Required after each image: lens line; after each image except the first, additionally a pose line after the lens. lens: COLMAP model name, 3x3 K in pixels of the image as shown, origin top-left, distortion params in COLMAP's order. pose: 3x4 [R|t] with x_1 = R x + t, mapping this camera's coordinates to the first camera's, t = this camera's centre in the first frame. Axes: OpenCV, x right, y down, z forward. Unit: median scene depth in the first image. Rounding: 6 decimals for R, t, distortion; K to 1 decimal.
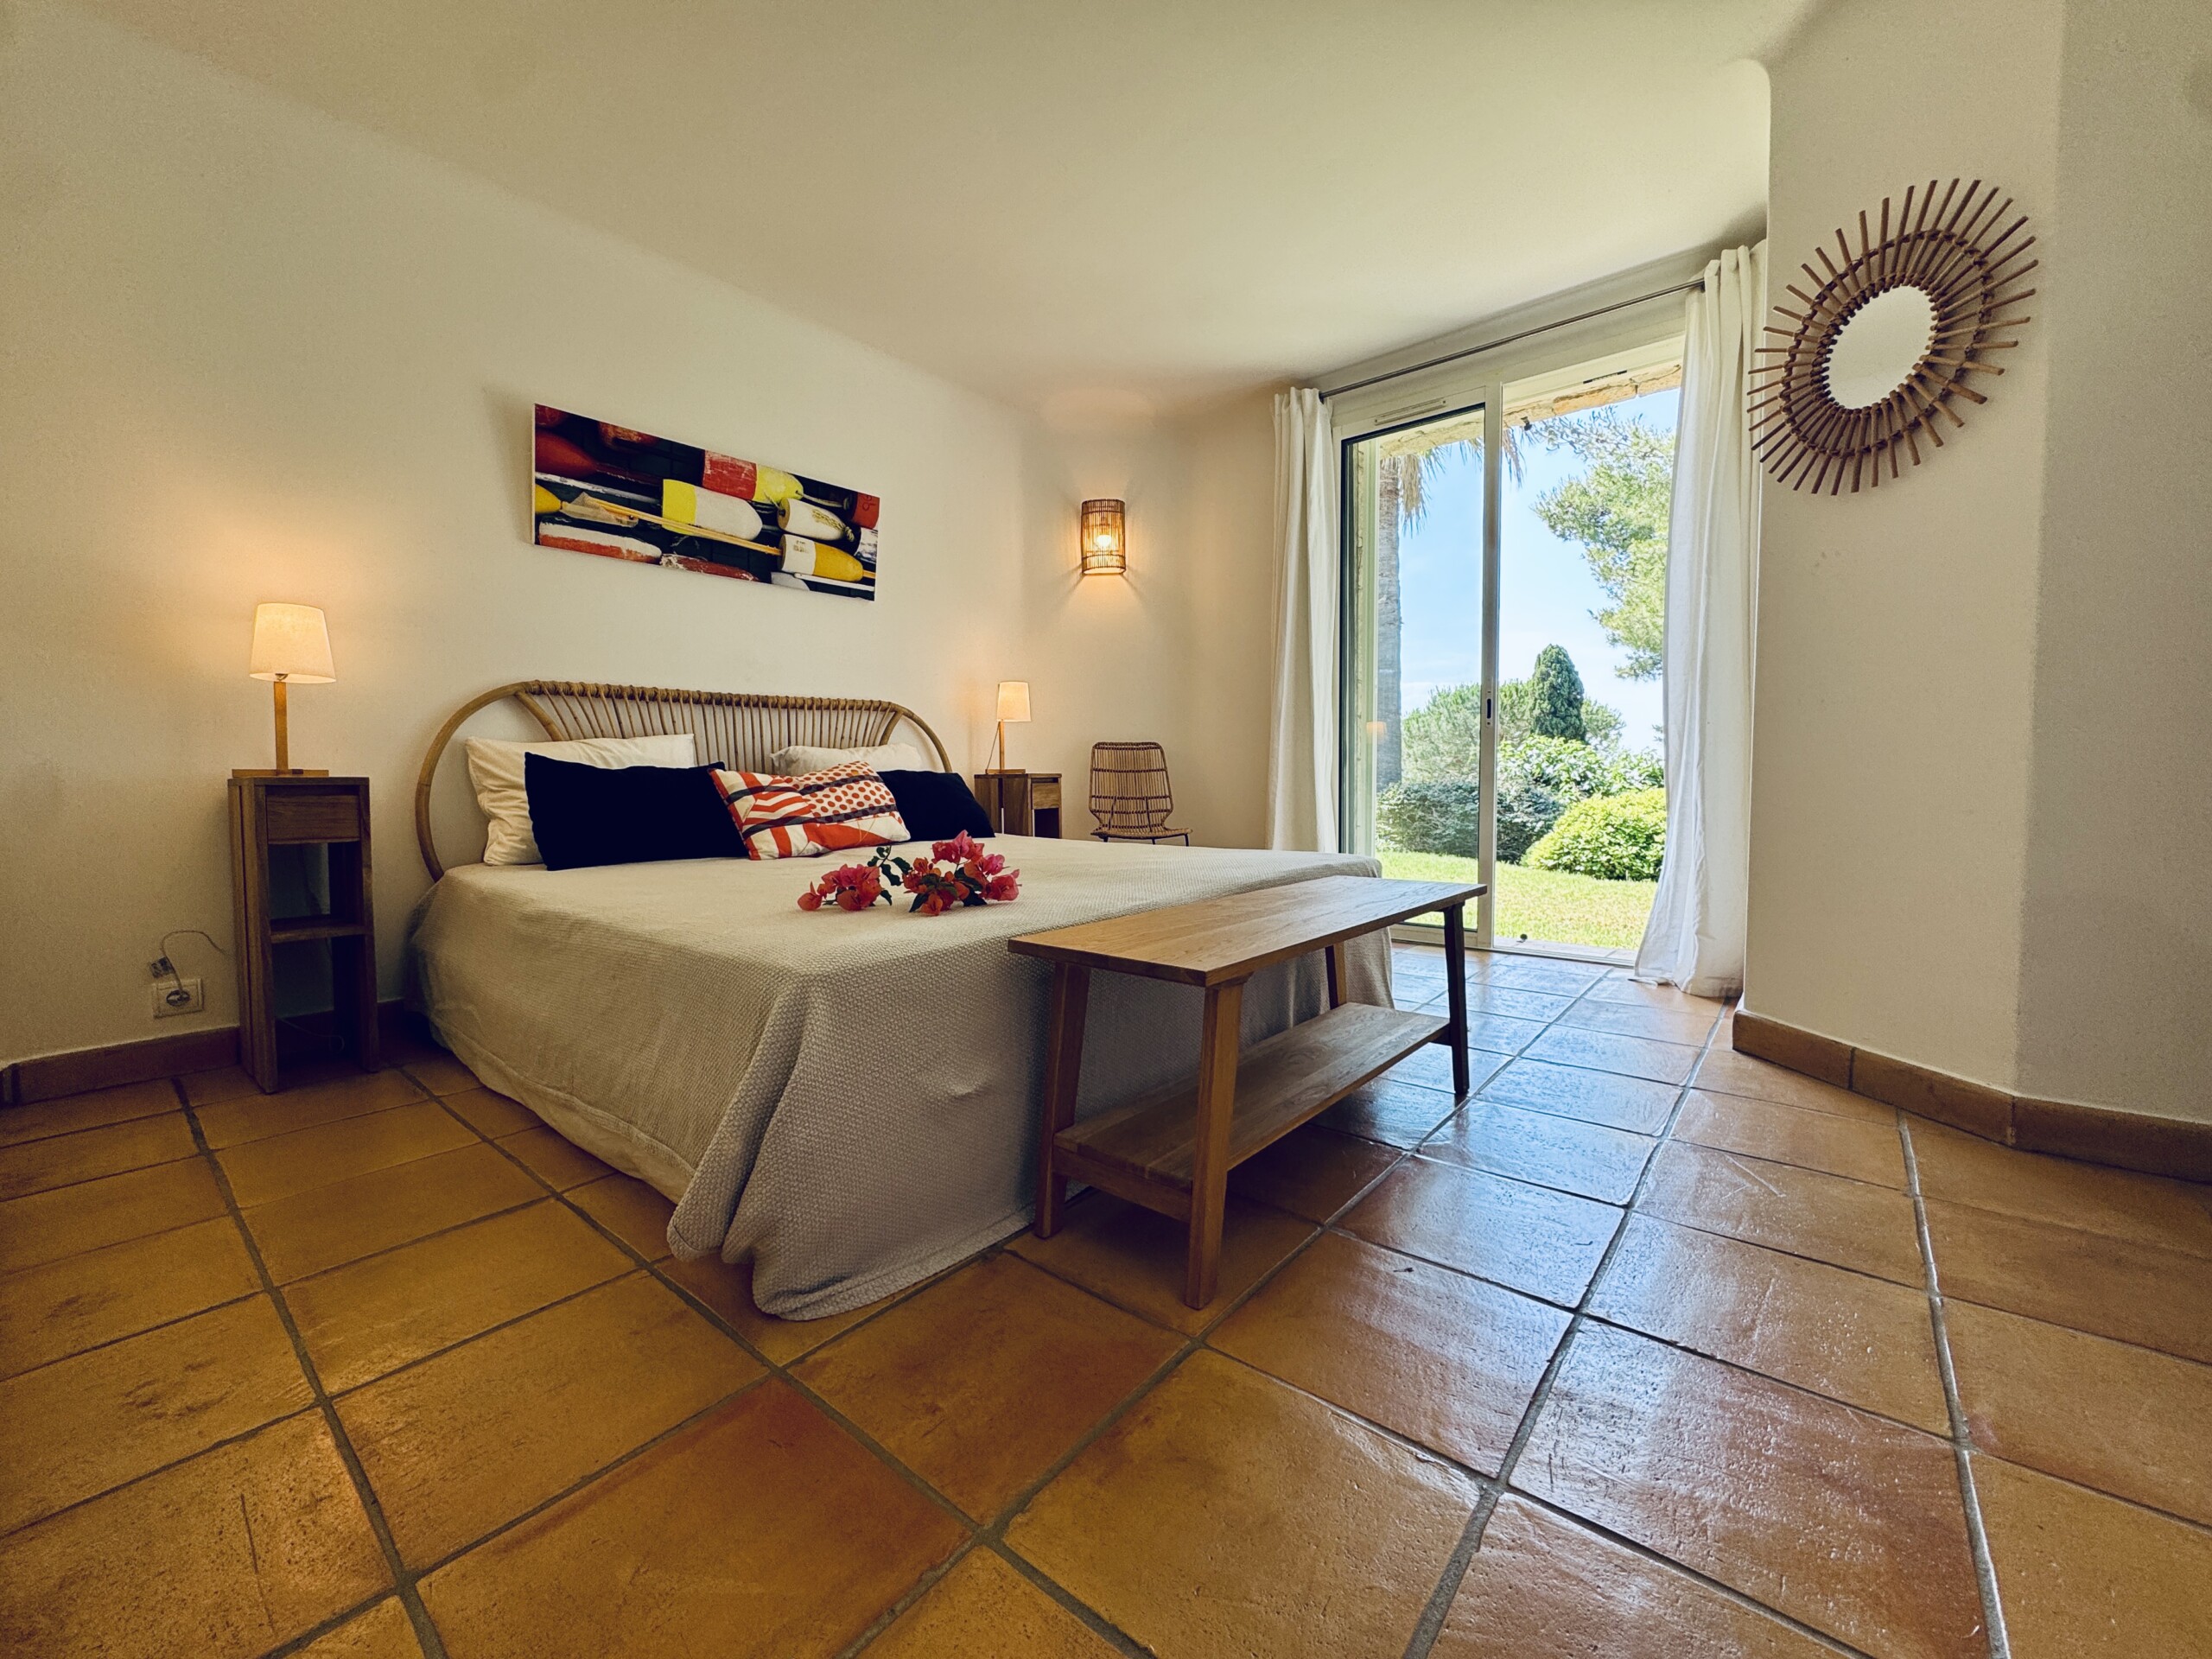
lens RADIAL K [[889.5, 0, 1090.0], [0, 889.5, 833.0], [0, 0, 1]] dist [-0.009948, 0.001665]
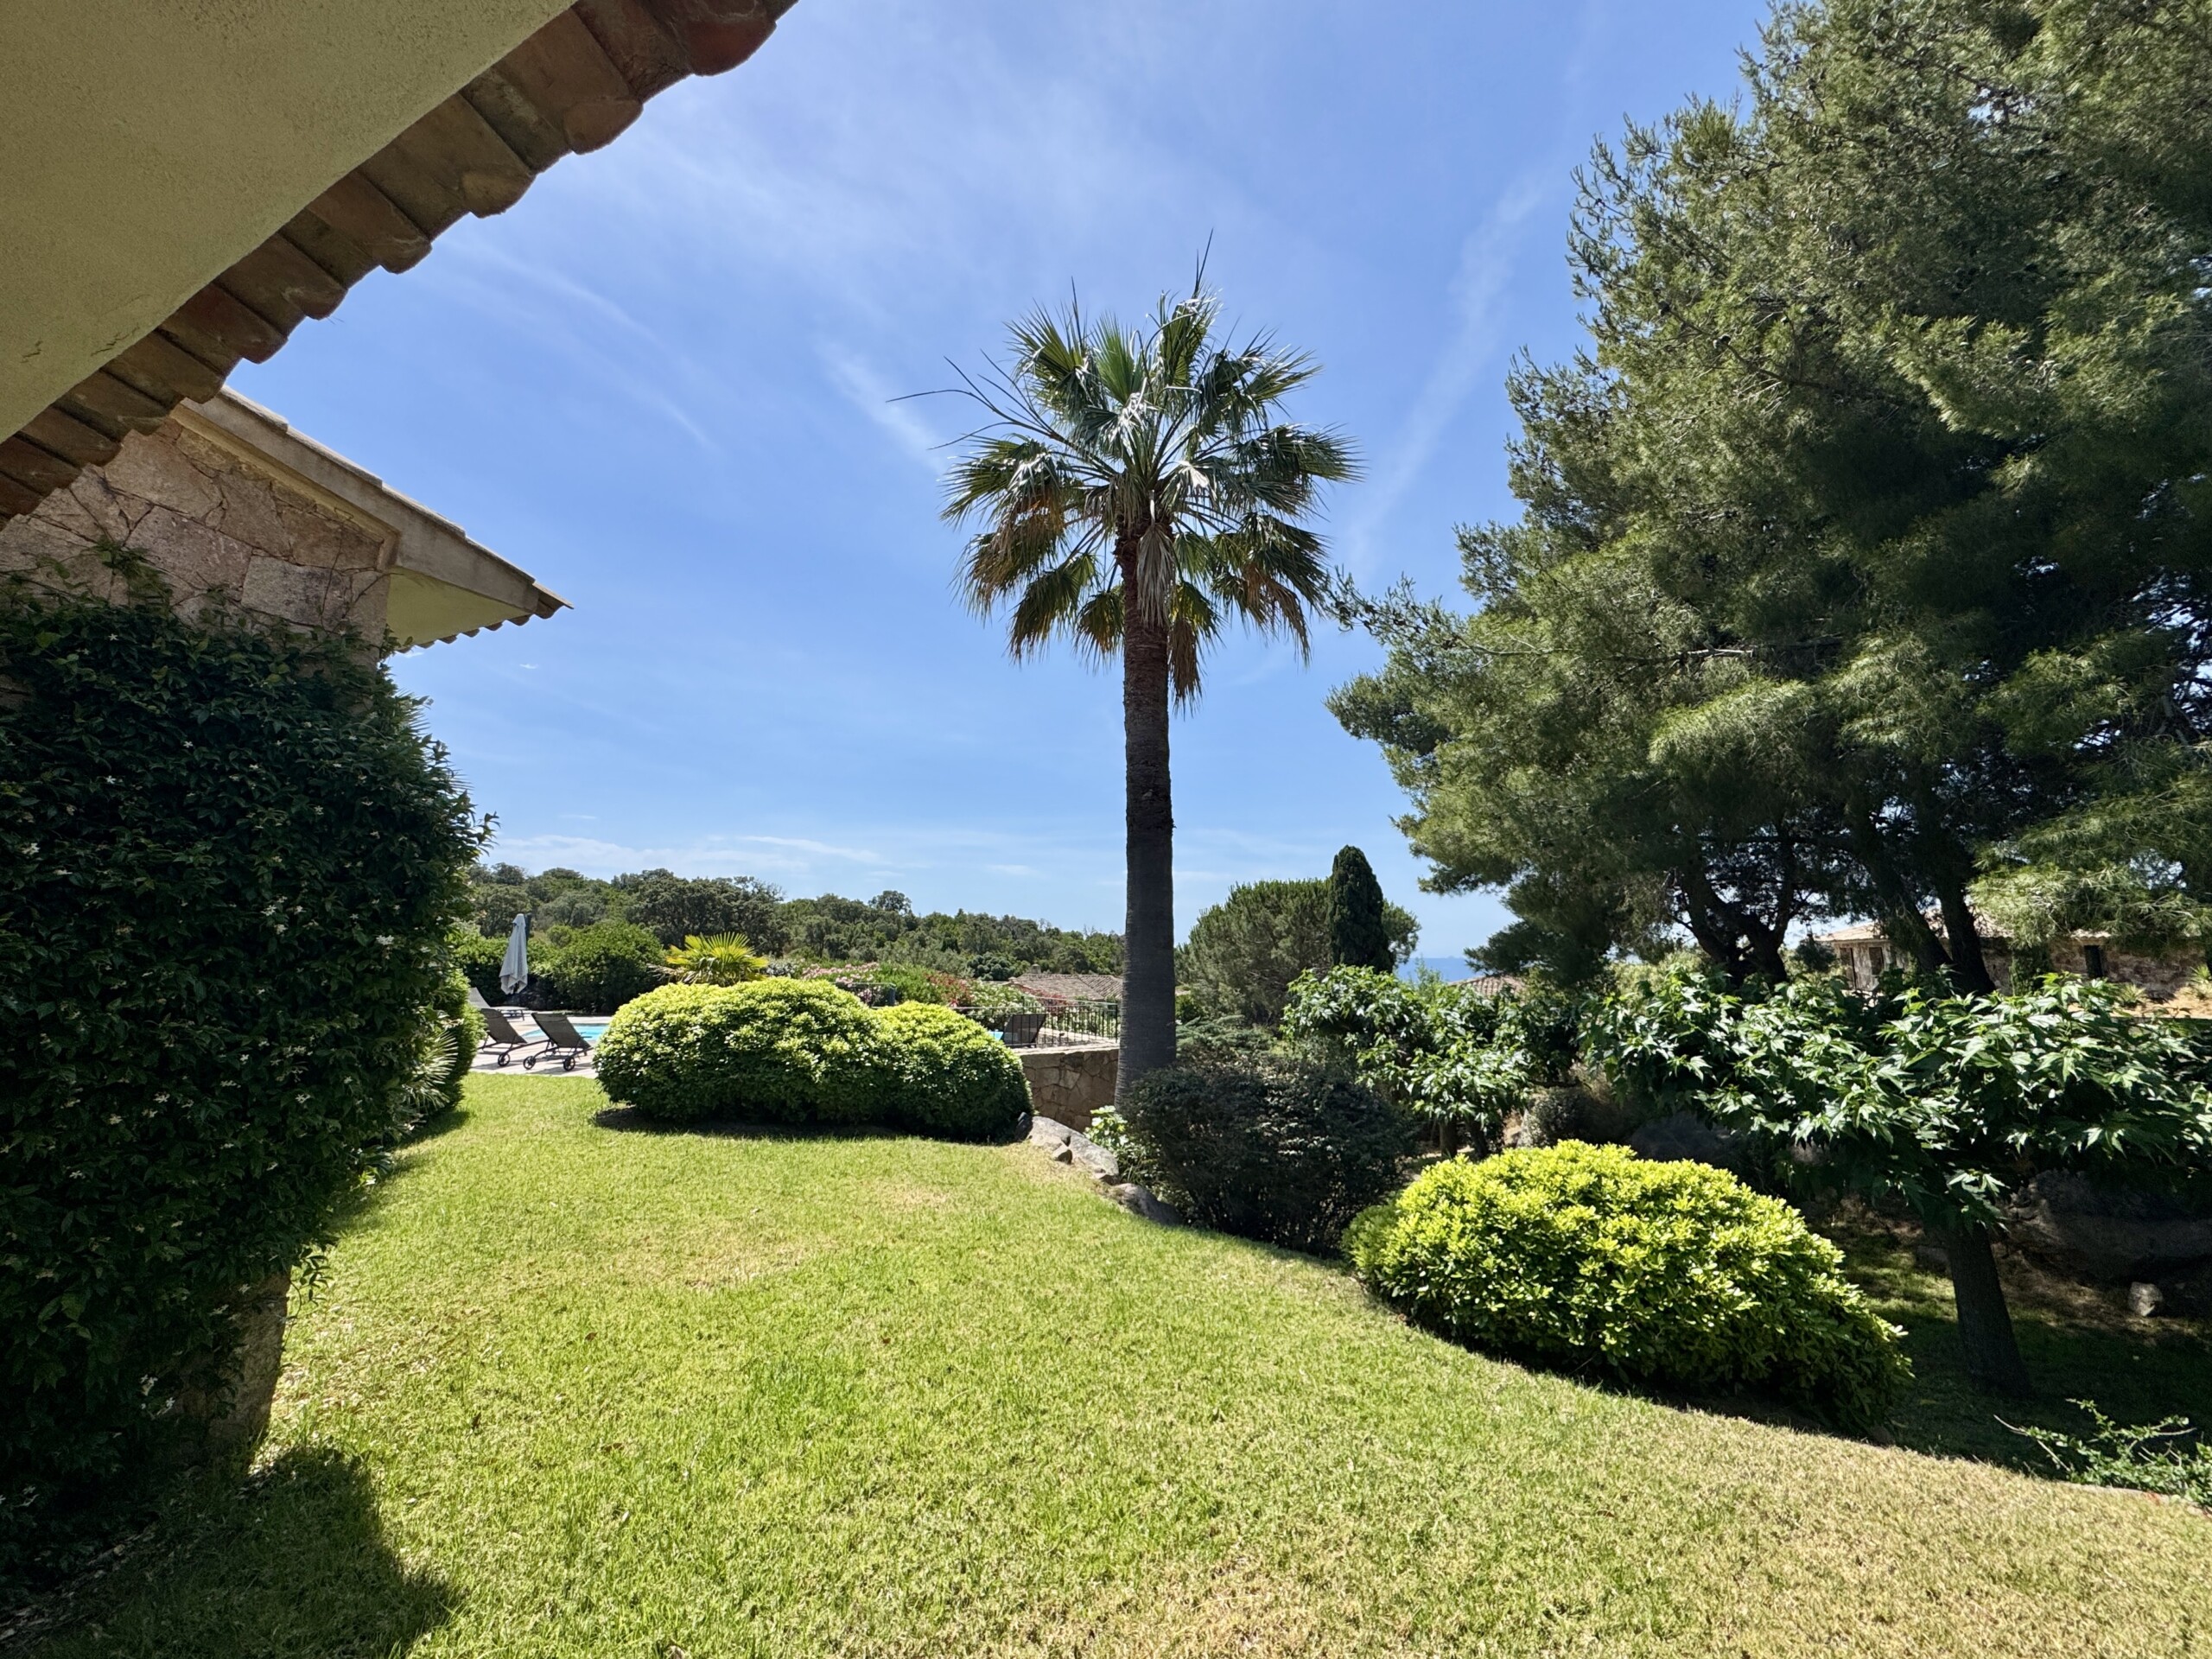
lens RADIAL K [[889.5, 0, 1110.9], [0, 889.5, 826.6], [0, 0, 1]] dist [-0.009948, 0.001665]
pose [[0.975517, 0.043743, 0.215530, 0.115958], [0.000265, 0.979786, -0.200050, -0.072044], [-0.219924, 0.195210, 0.955786, 0.245184]]
